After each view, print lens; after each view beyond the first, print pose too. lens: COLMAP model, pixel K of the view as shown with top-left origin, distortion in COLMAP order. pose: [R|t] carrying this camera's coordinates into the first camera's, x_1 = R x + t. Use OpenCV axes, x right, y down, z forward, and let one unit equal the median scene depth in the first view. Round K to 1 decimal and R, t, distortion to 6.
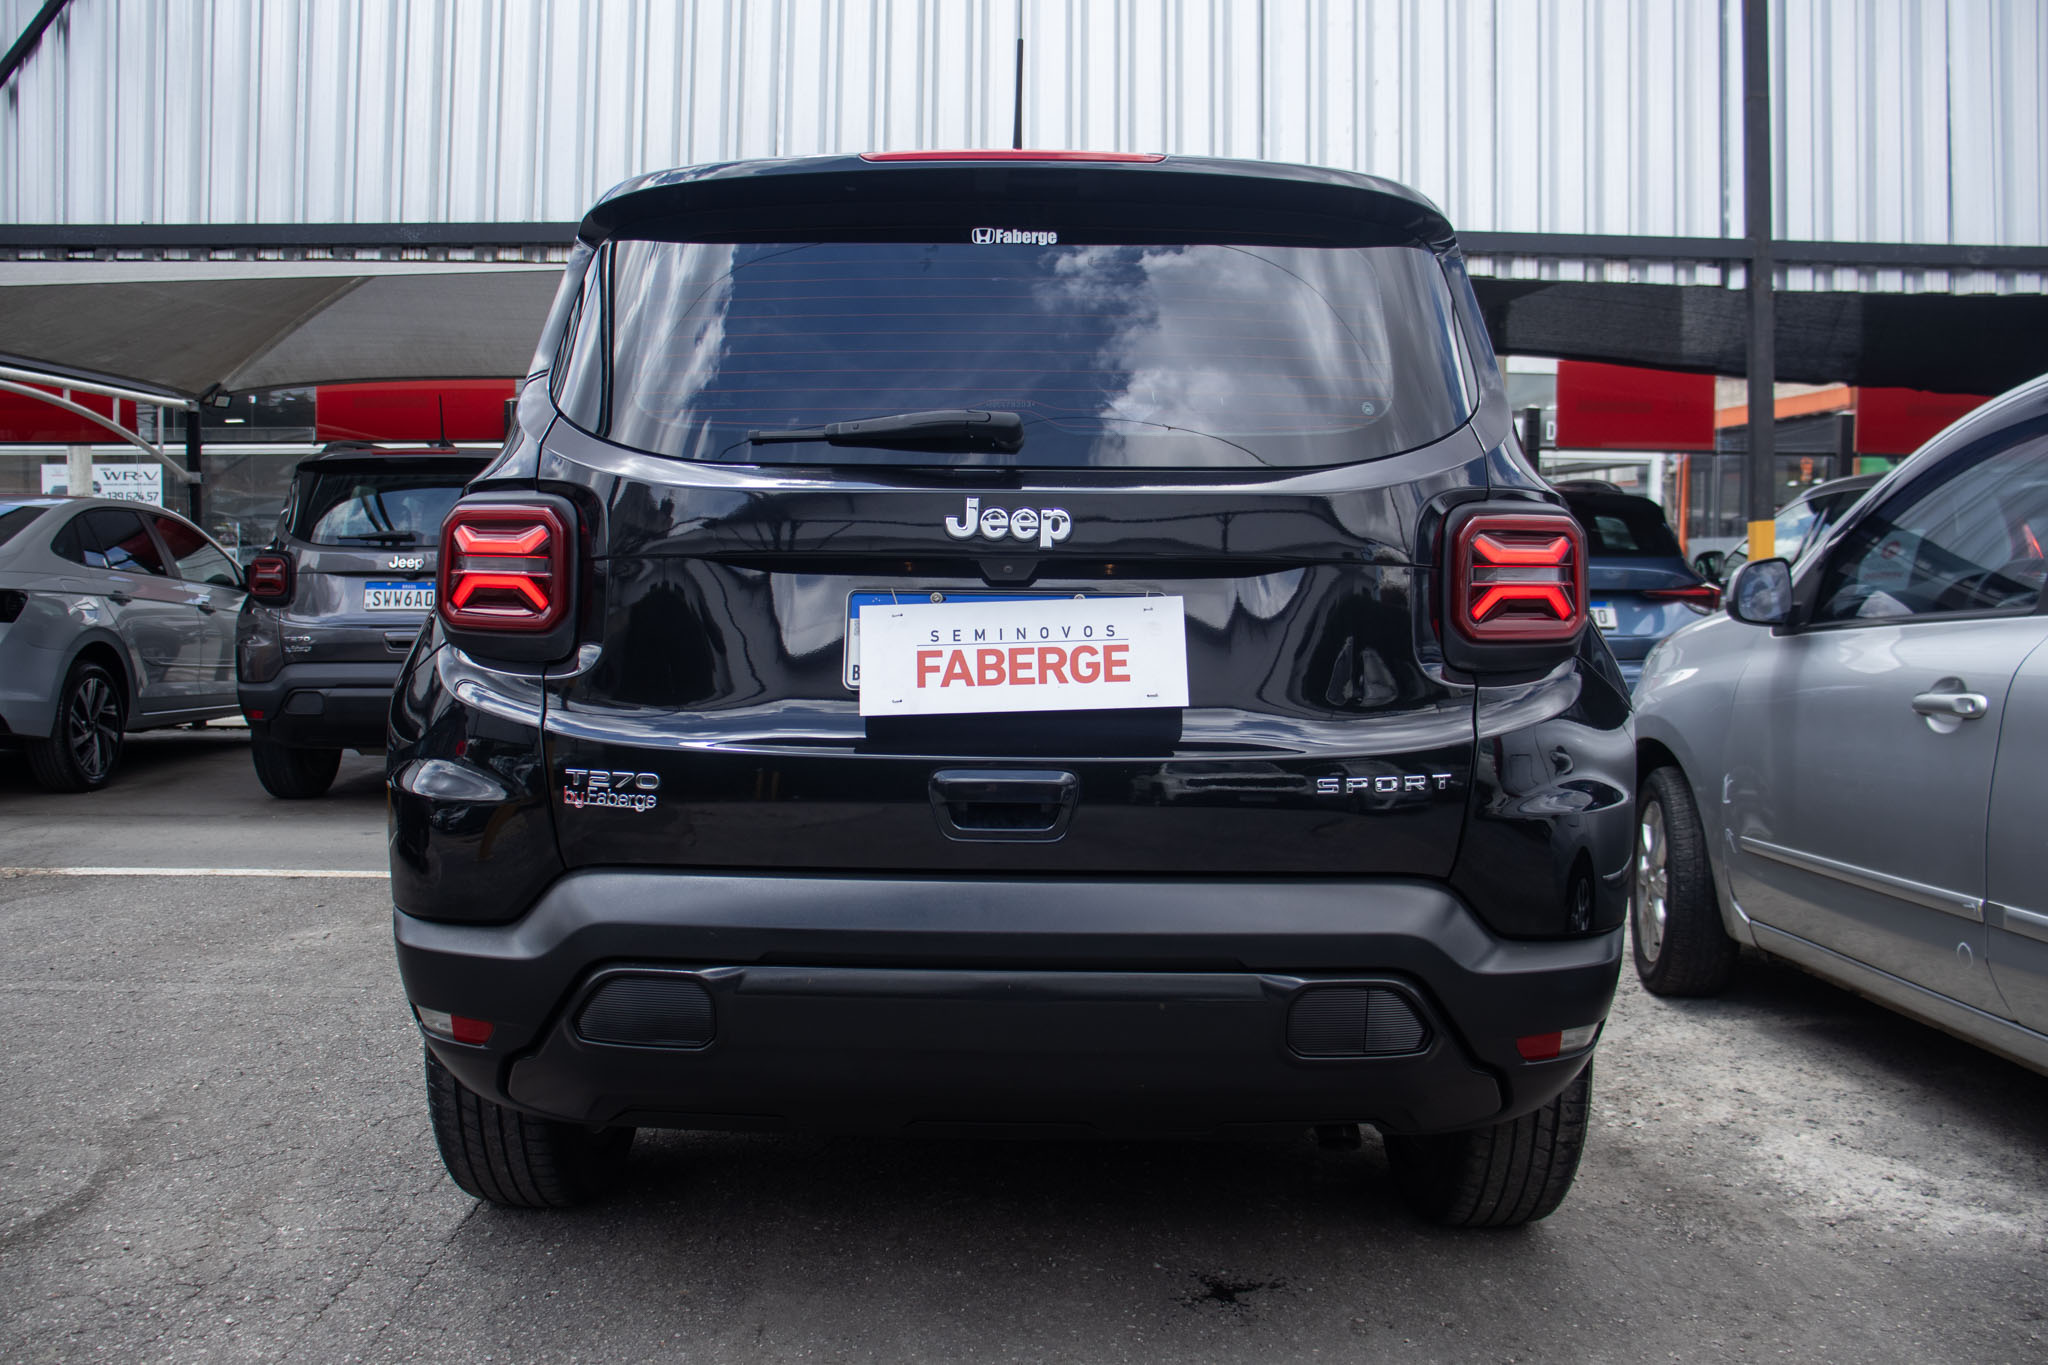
lens RADIAL K [[1766.1, 0, 1021.5], [0, 1766.1, 700.0], [0, 0, 1]] dist [-0.021454, -0.008809]
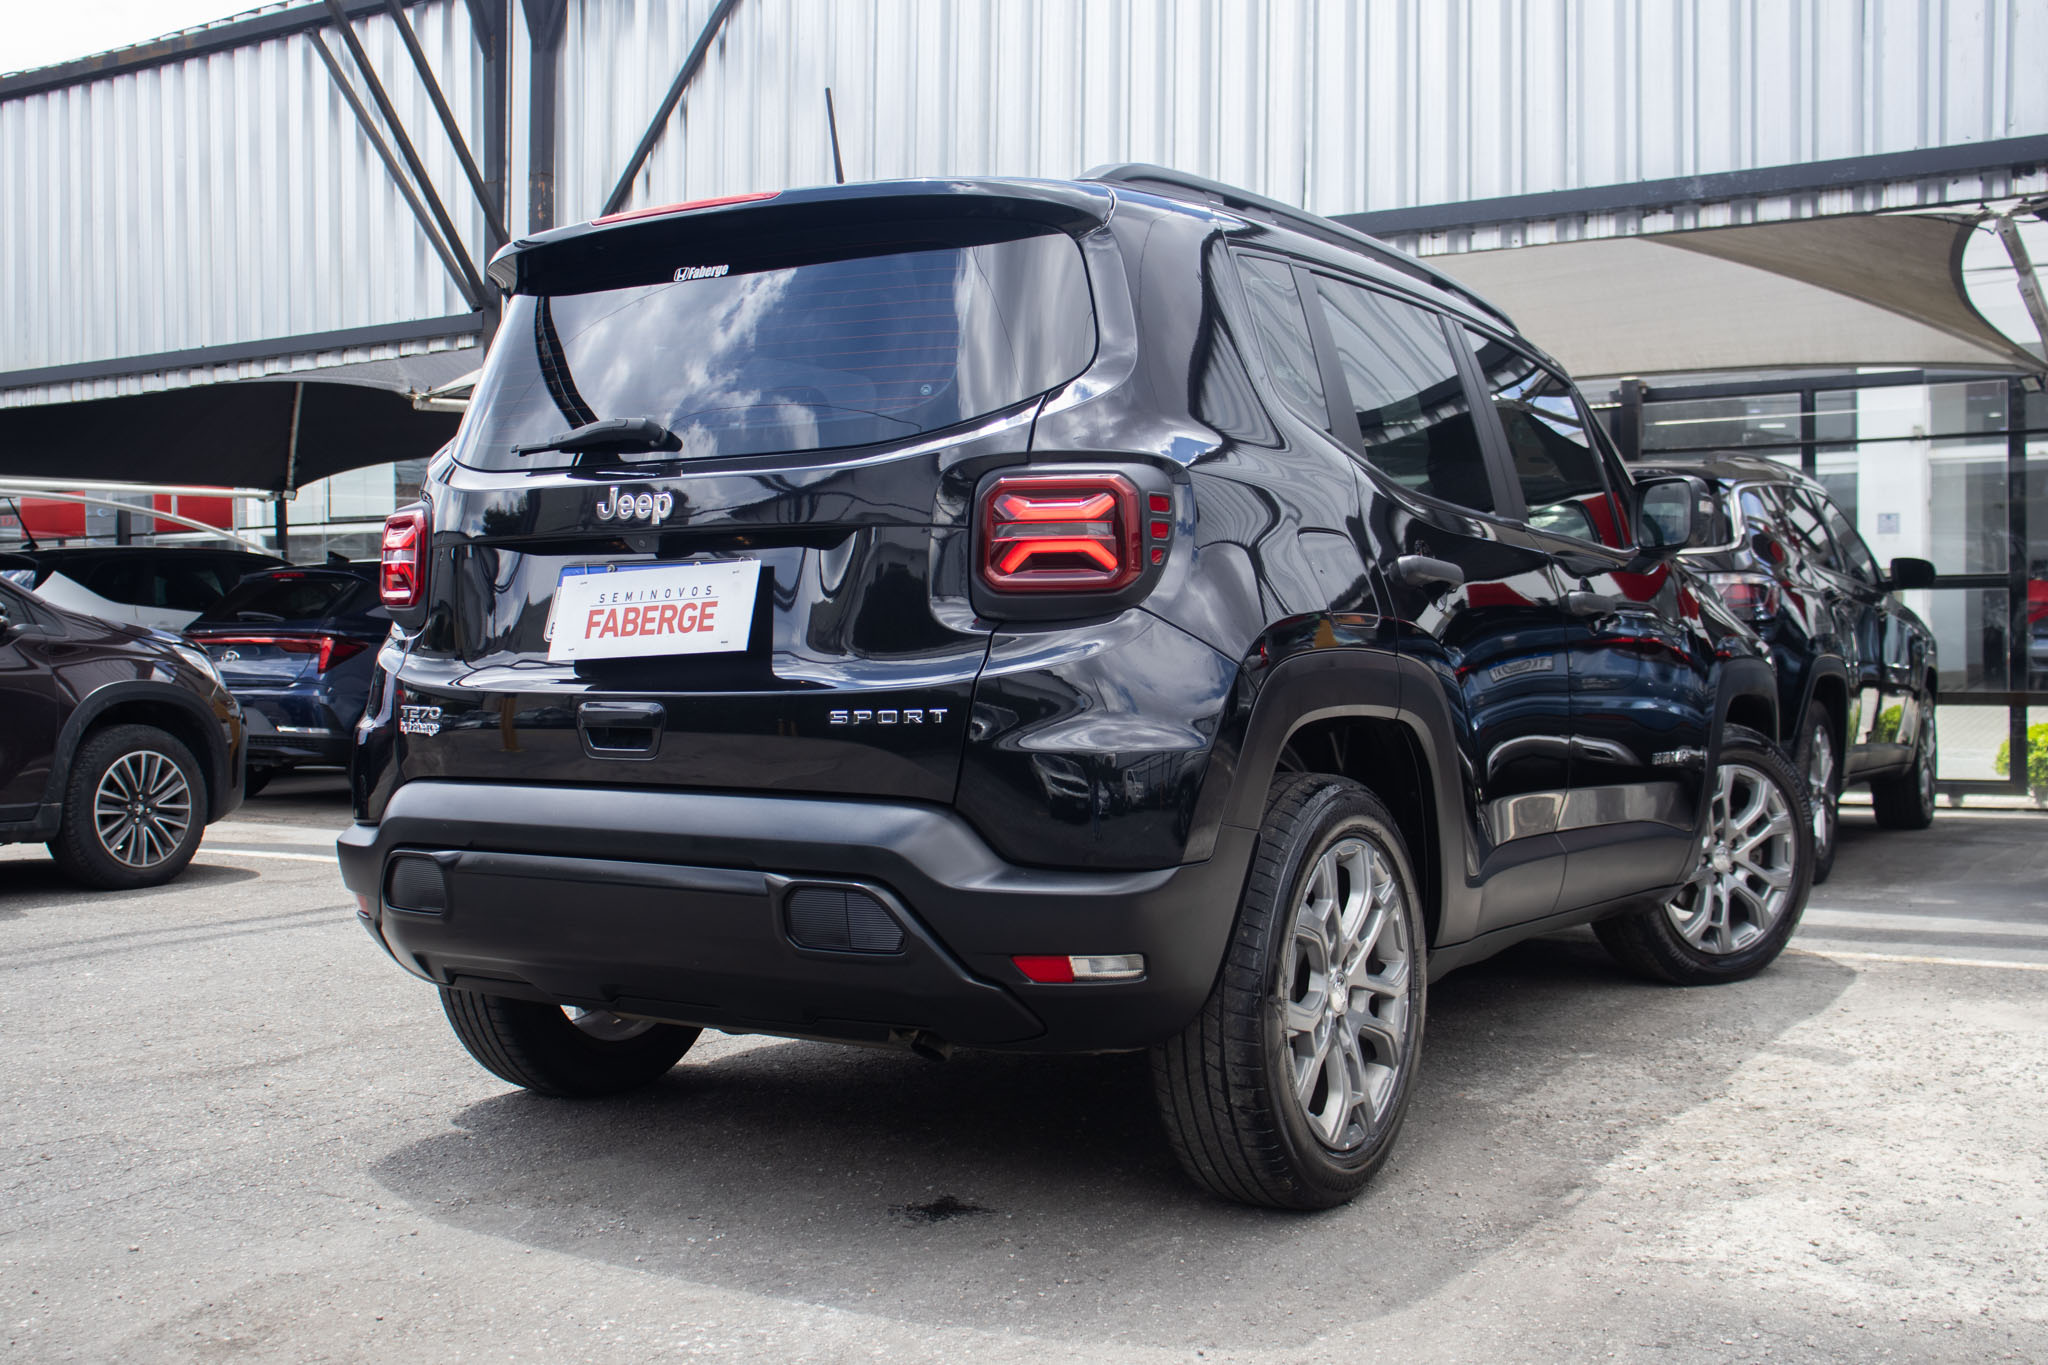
lens RADIAL K [[2381.2, 0, 1025.2], [0, 2381.2, 672.6], [0, 0, 1]] dist [0.019962, 0.000000]
pose [[0.823106, -0.009209, -0.567814, 1.156464], [-0.024059, 0.998405, -0.051069, 0.095648], [0.567379, 0.055696, 0.821571, -0.220157]]
